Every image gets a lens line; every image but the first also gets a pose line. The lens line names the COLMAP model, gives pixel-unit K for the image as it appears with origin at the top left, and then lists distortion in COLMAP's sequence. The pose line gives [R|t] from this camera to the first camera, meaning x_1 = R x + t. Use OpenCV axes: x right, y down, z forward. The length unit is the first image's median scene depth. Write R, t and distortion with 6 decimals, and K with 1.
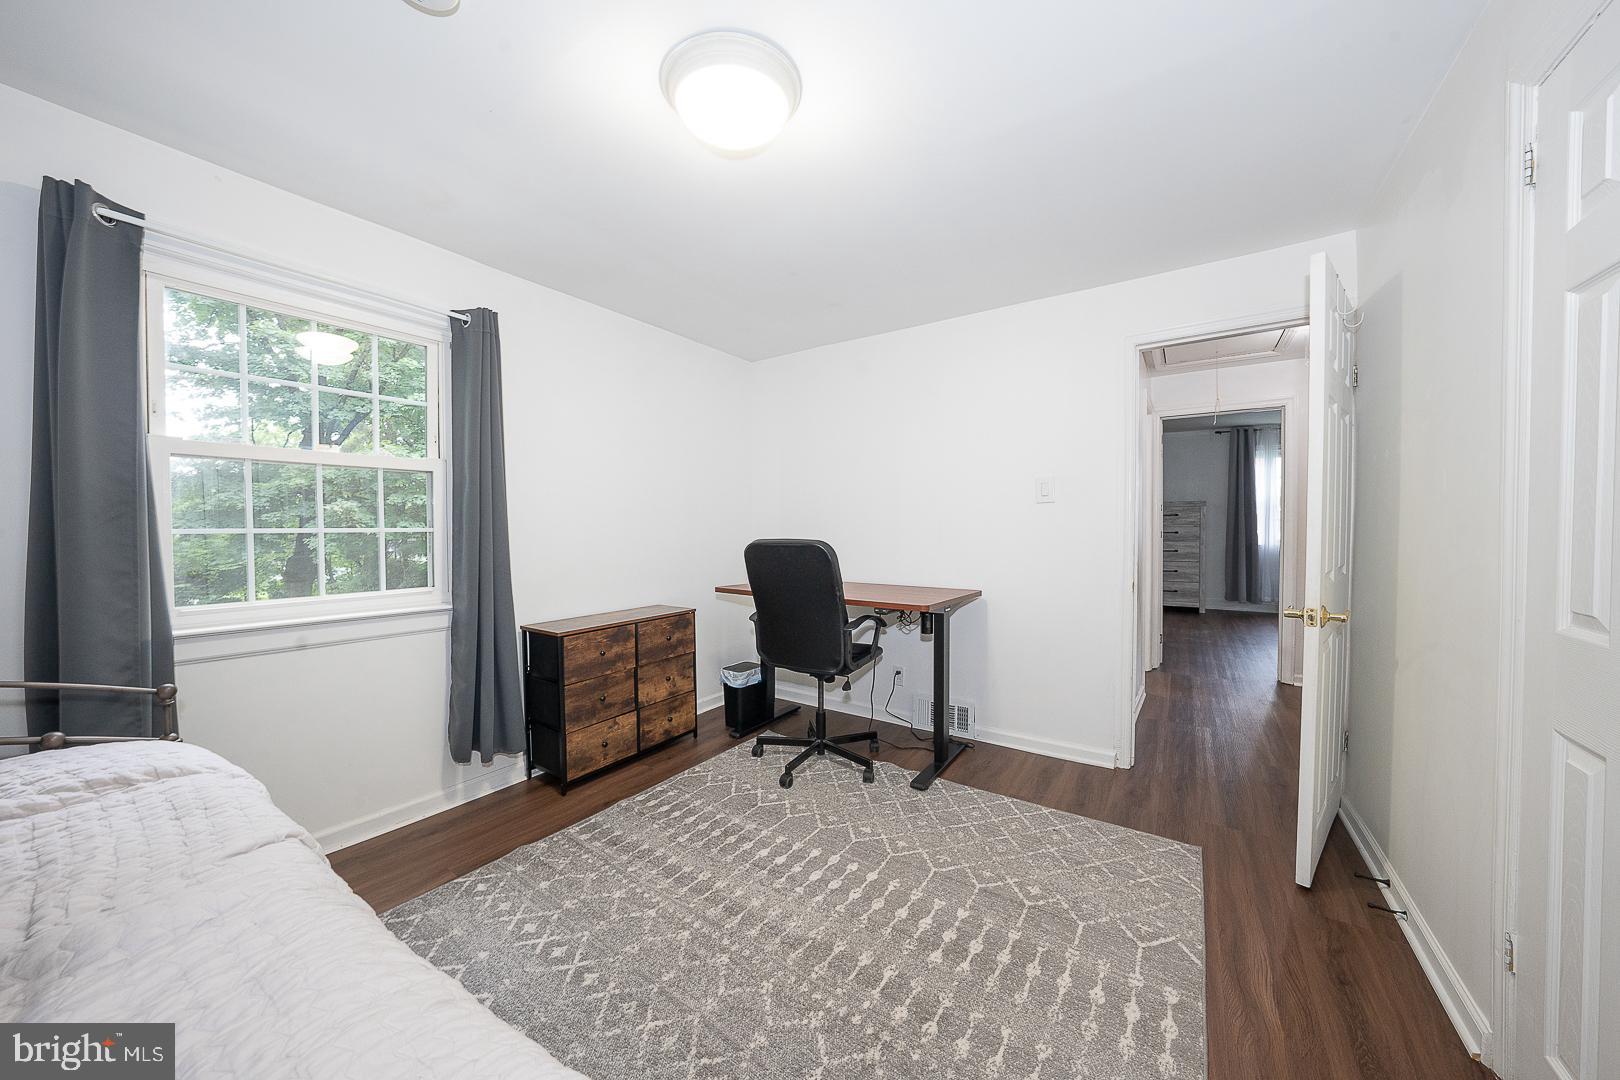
lens RADIAL K [[561.1, 0, 810.6], [0, 561.1, 536.1], [0, 0, 1]] dist [-0.000428, 0.000121]
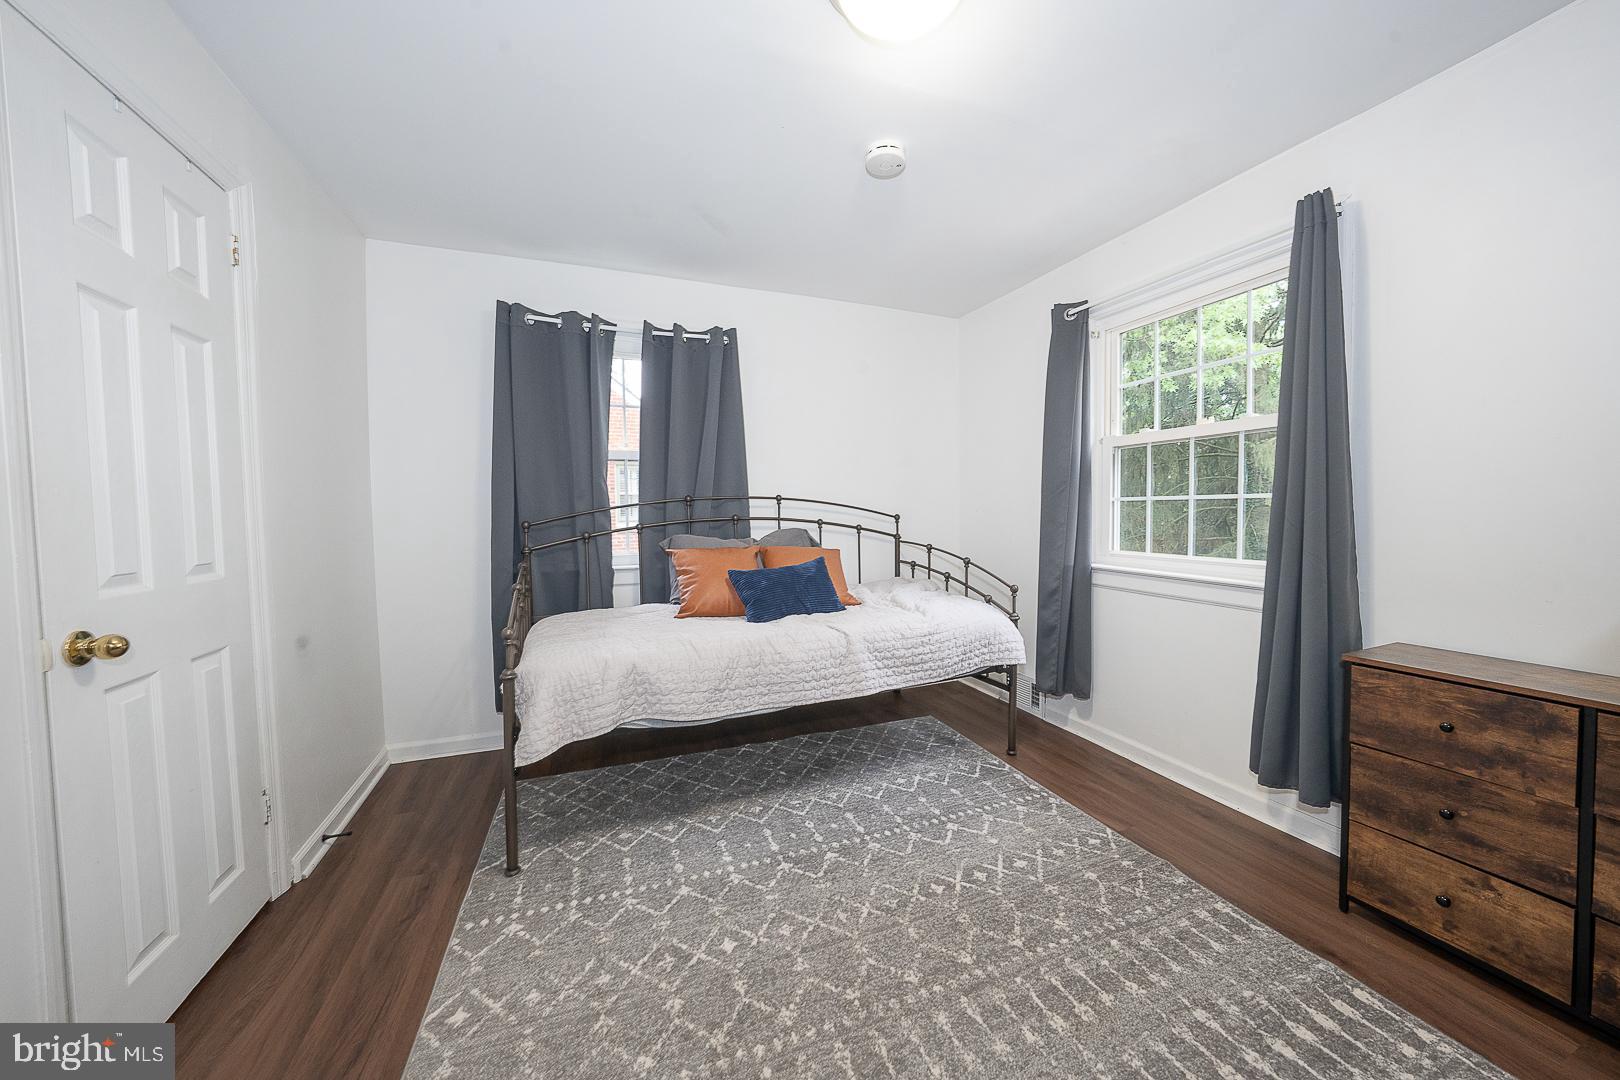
lens RADIAL K [[561.1, 0, 815.3], [0, 561.1, 534.2], [0, 0, 1]] dist [-0.000428, 0.000121]
pose [[-0.548695, 0.047848, -0.834652, 0.434226], [0.001115, 0.998402, 0.056503, -0.000466], [0.836022, 0.030072, -0.547872, 0.908271]]
